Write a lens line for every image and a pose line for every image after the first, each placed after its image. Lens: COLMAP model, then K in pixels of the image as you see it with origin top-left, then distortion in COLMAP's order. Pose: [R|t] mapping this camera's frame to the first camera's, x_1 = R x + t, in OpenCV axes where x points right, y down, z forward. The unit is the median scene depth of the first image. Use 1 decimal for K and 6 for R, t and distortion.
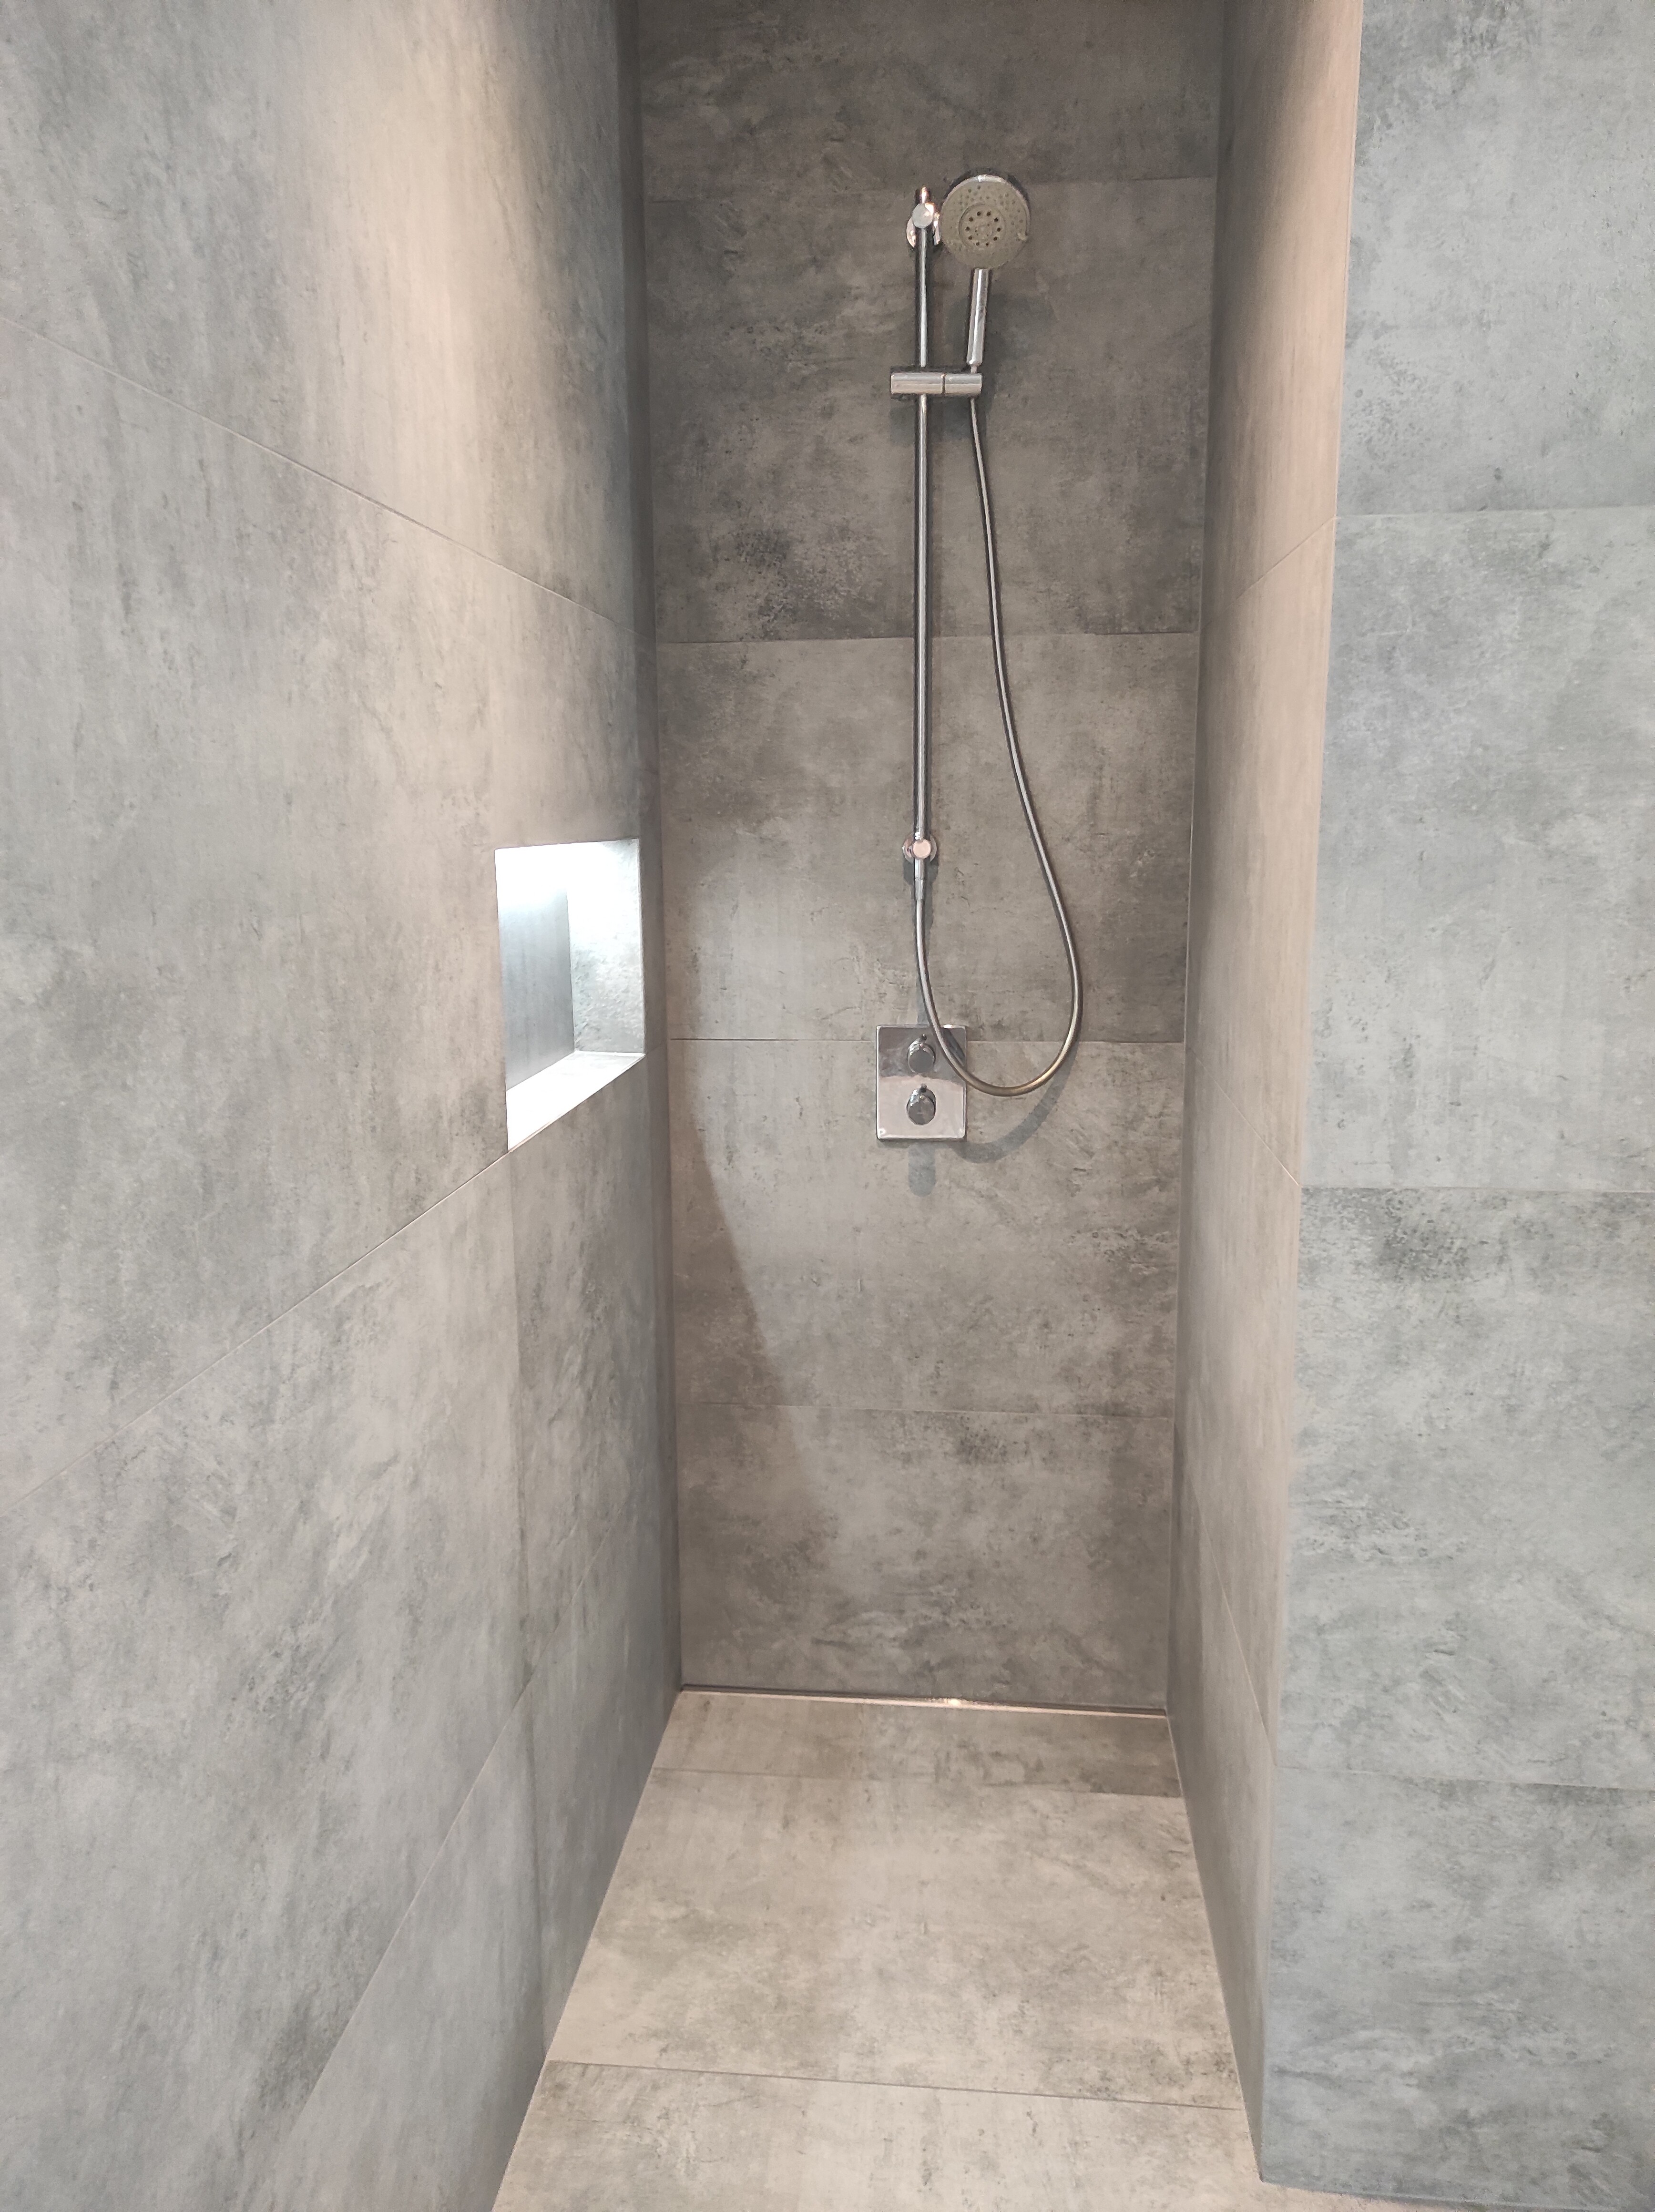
lens RADIAL K [[1597.1, 0, 807.7], [0, 1597.1, 1108.0], [0, 0, 1]] dist [0.032639, 0.001170]
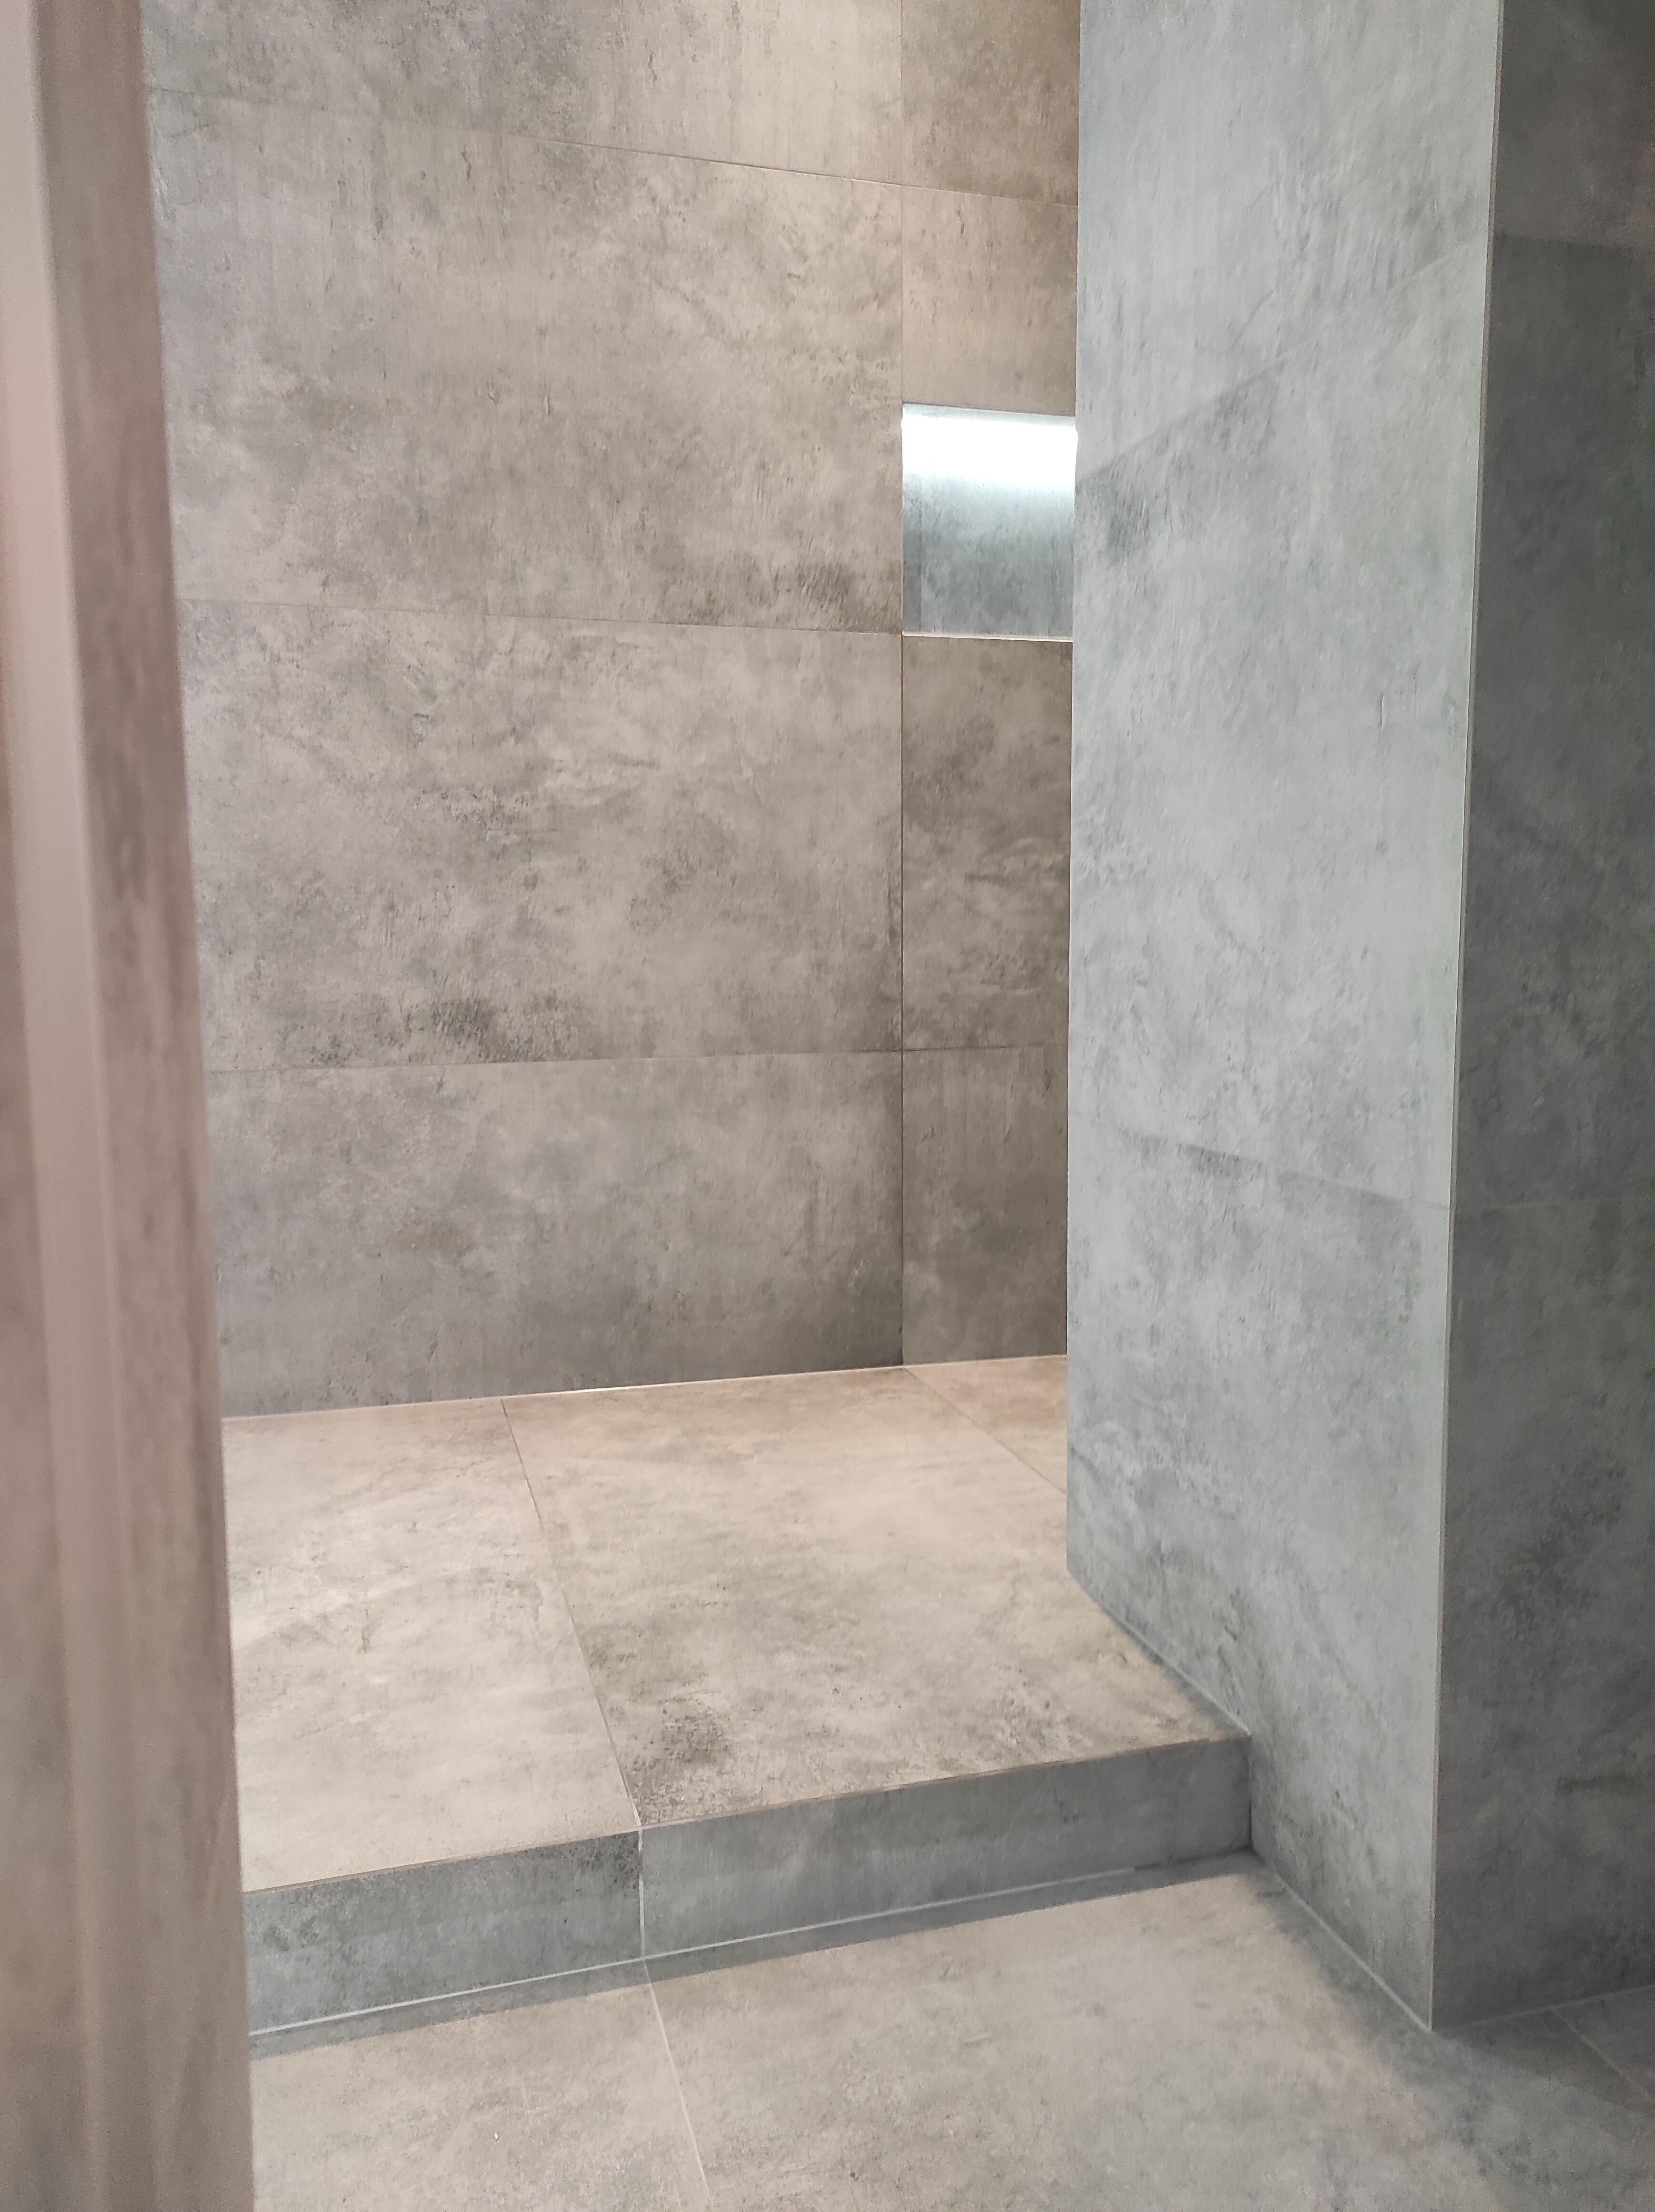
lens RADIAL K [[1597.1, 0, 807.7], [0, 1597.1, 1108.0], [0, 0, 1]] dist [0.032639, 0.001170]
pose [[0.376833, 0.117917, -0.918745, 1.182377], [-0.162496, 0.984898, 0.059759, 0.389494], [0.911917, 0.126773, 0.390303, 0.488958]]
